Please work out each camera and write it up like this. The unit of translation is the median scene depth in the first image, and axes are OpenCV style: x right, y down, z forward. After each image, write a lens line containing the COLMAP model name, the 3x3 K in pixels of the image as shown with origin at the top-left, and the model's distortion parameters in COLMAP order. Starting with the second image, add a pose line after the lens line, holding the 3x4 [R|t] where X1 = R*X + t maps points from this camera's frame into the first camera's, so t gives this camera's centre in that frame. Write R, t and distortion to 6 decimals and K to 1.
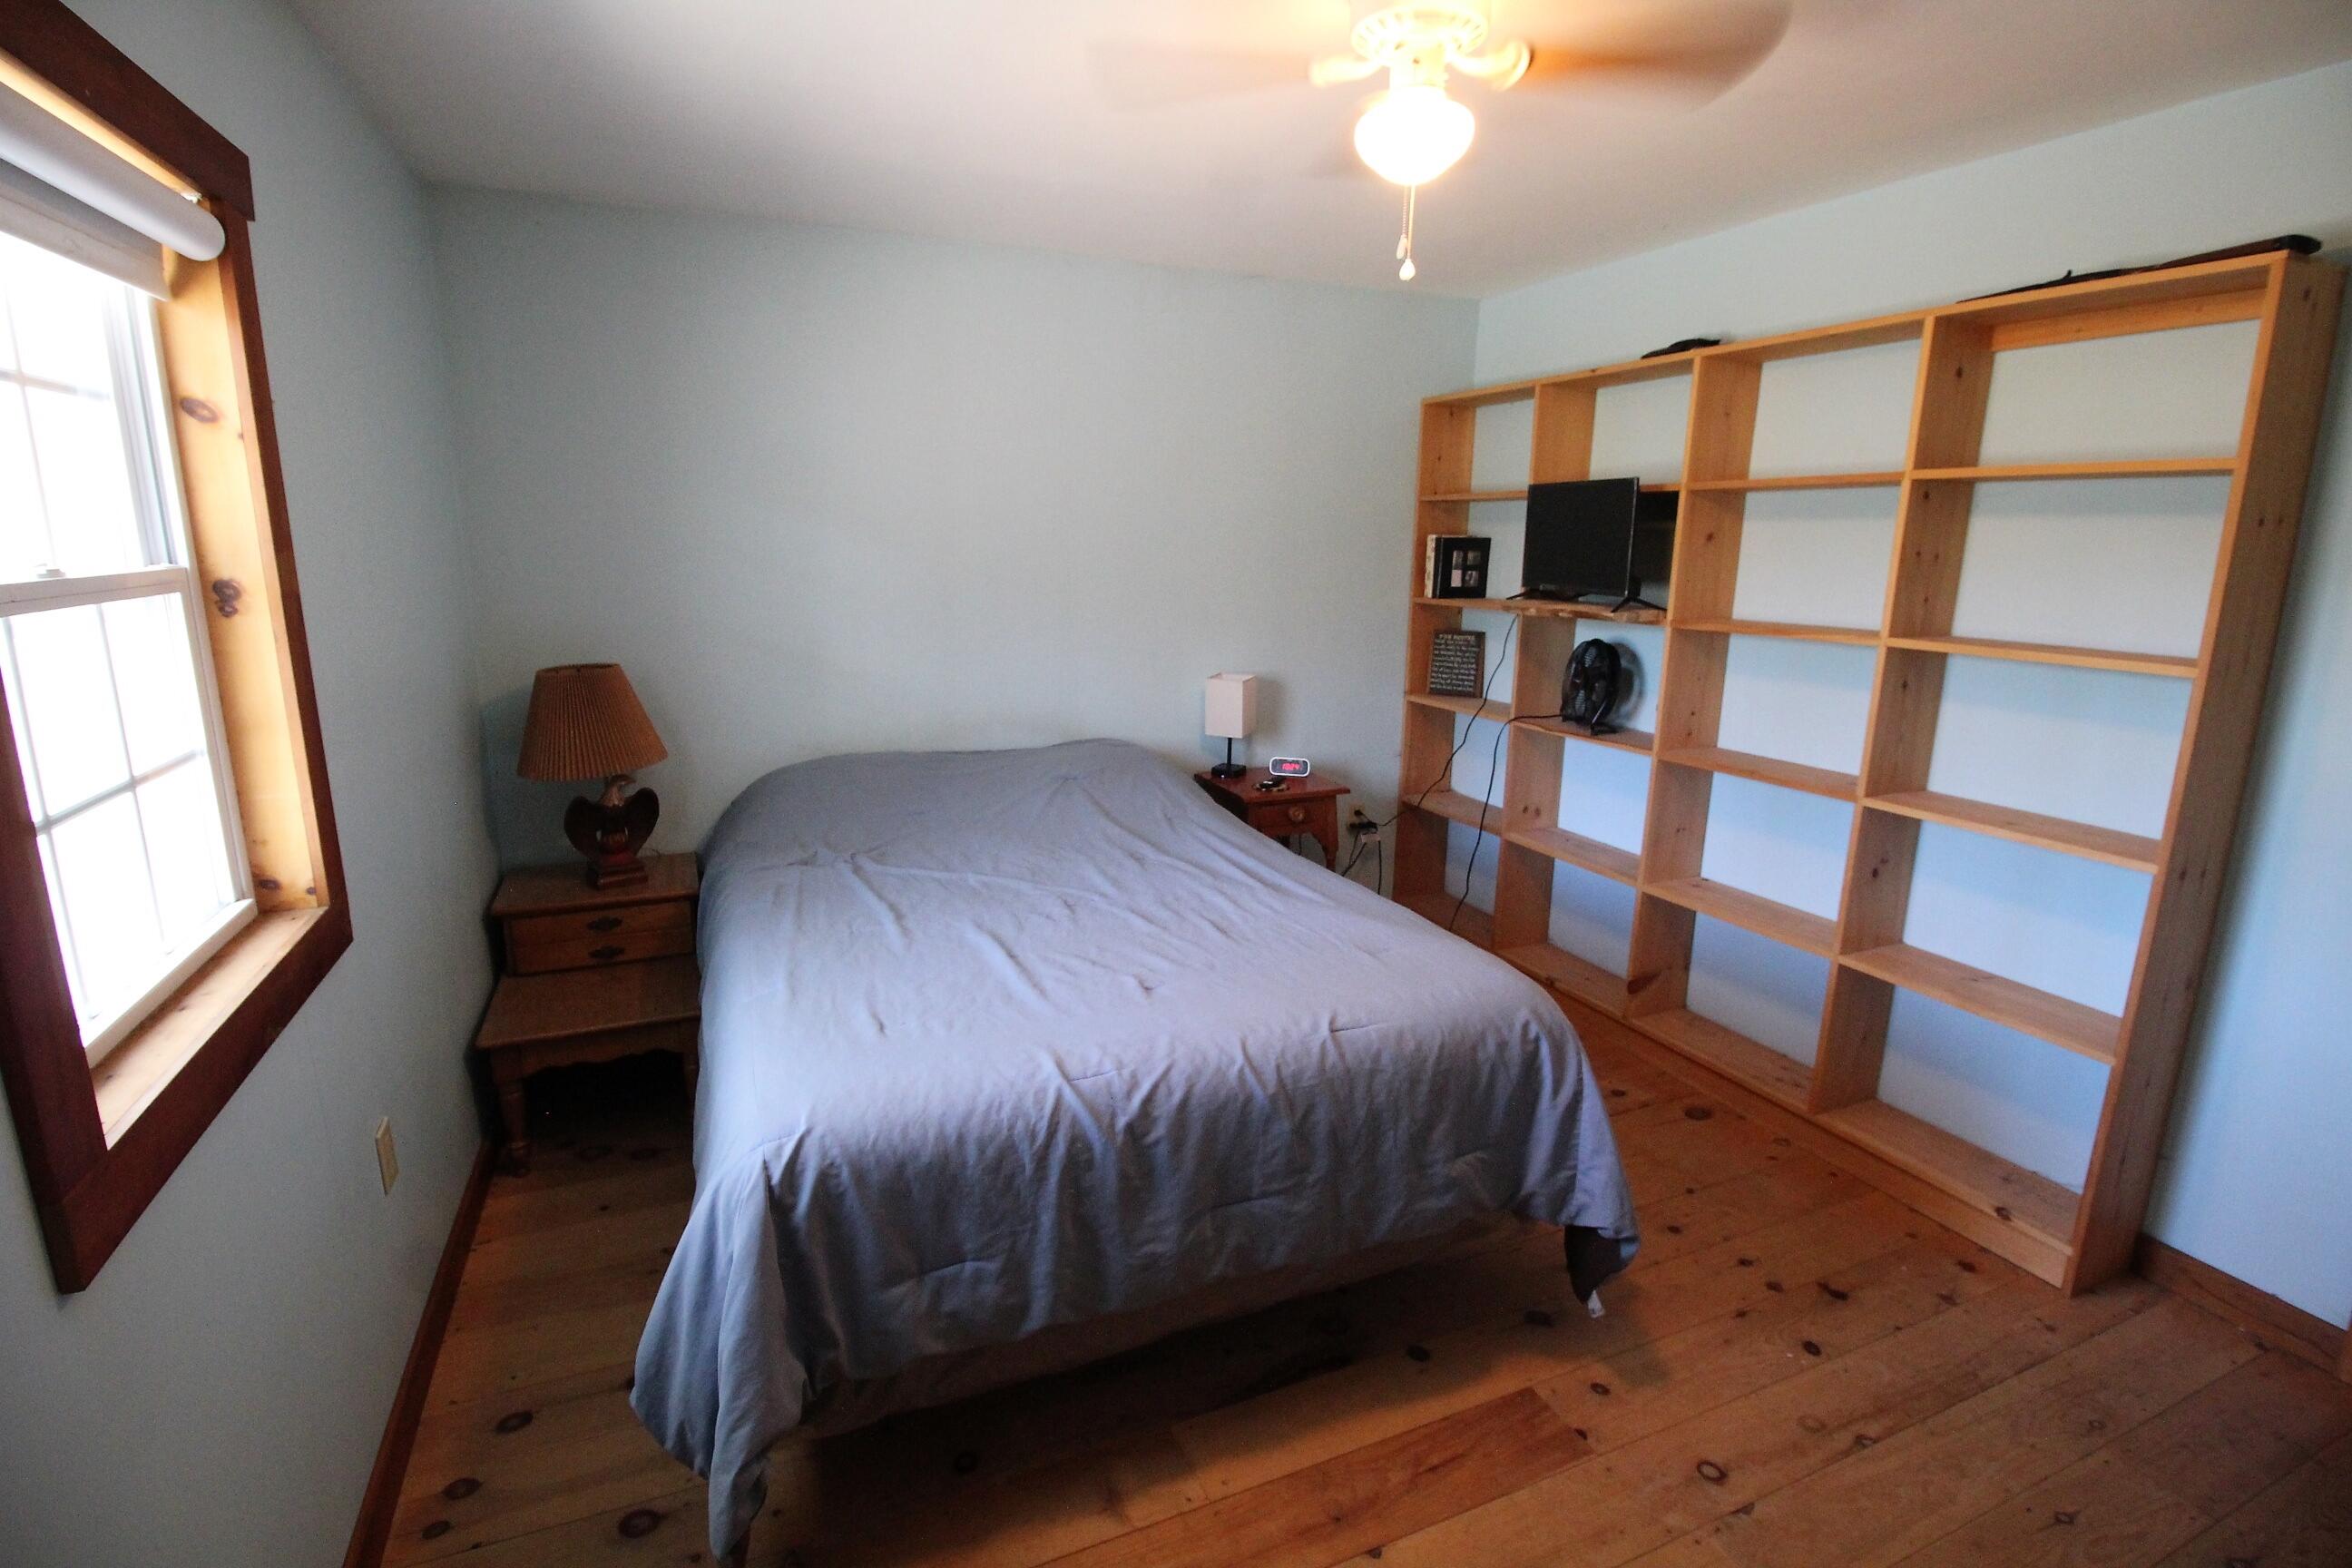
lens RADIAL K [[1089.9, 0, 1179.3], [0, 1089.9, 768.1], [0, 0, 1]] dist [0.000066, -0.013292]
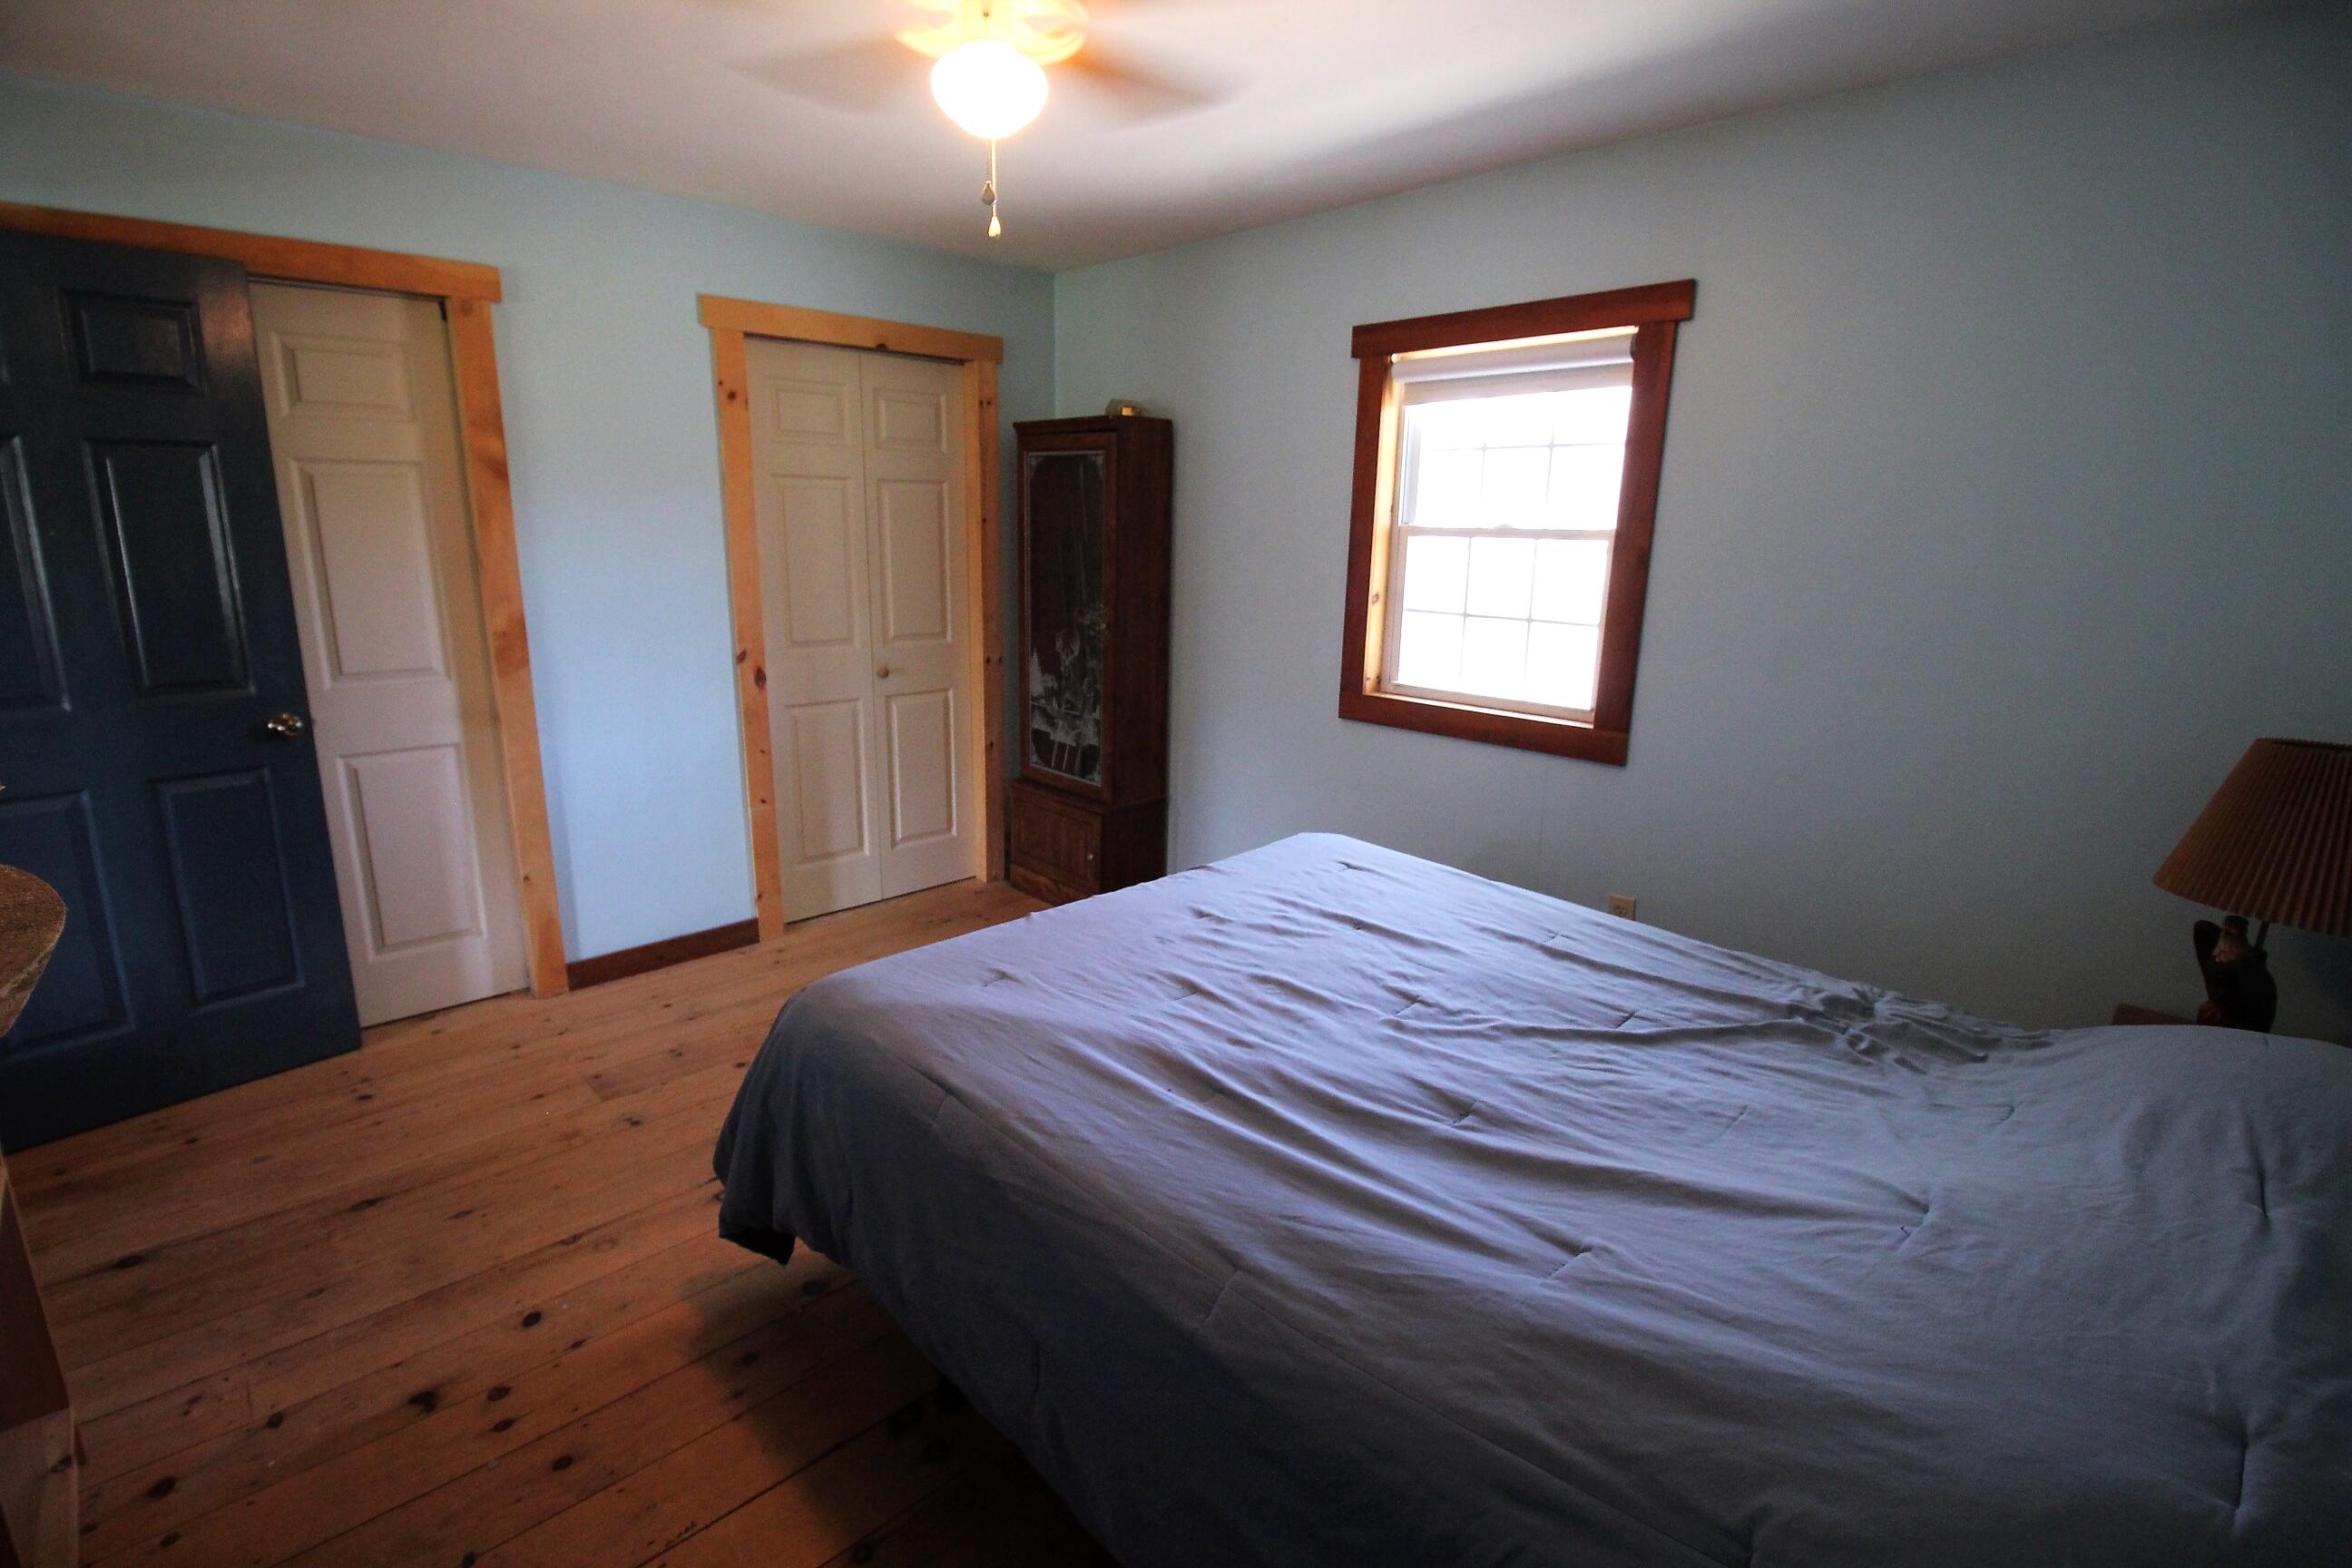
lens RADIAL K [[1089.9, 0, 1146.6], [0, 1089.9, 780.0], [0, 0, 1]] dist [0.000066, -0.013292]
pose [[-0.942365, 0.051248, -0.330638, 0.408181], [-0.096699, 0.904313, 0.415773, -0.399266], [0.320308, 0.423782, -0.847238, 2.018351]]
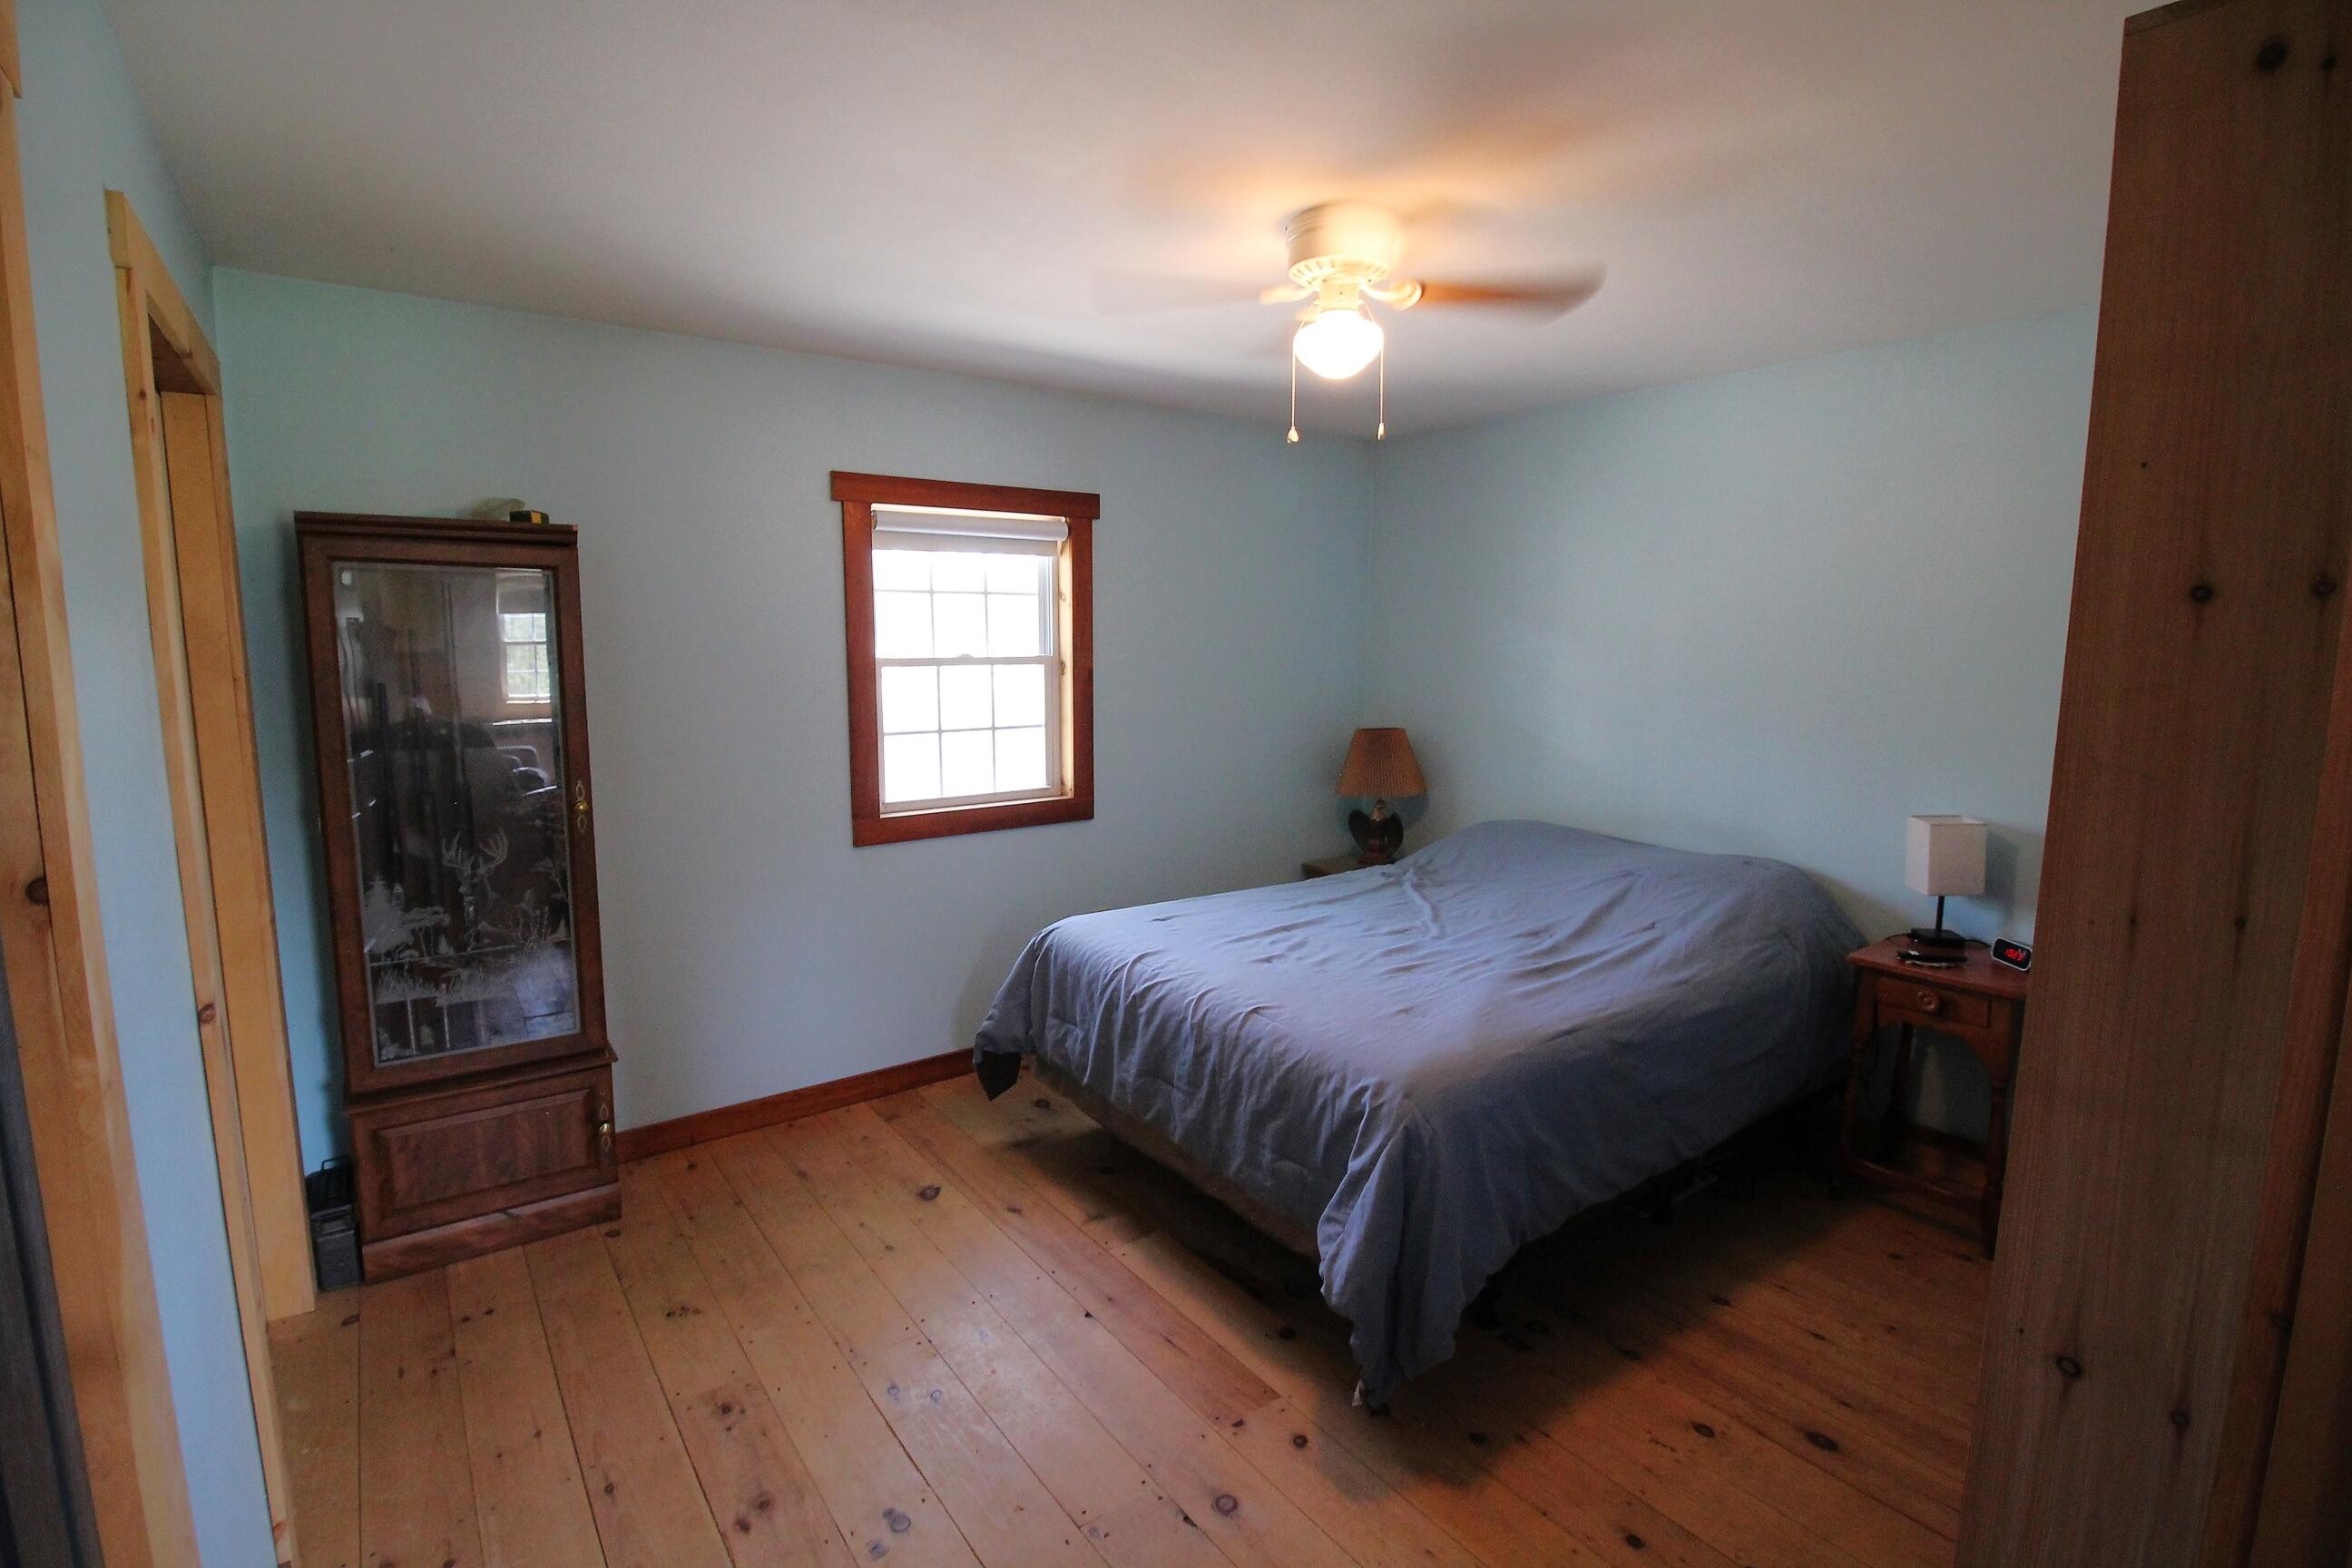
lens RADIAL K [[1089.9, 0, 1163.6], [0, 1089.9, 781.1], [0, 0, 1]] dist [0.000066, -0.013292]
pose [[0.220130, 0.117275, -0.968395, 1.390680], [-0.200988, 0.976898, 0.072617, -0.107342], [0.954540, 0.178651, 0.238615, 0.544672]]
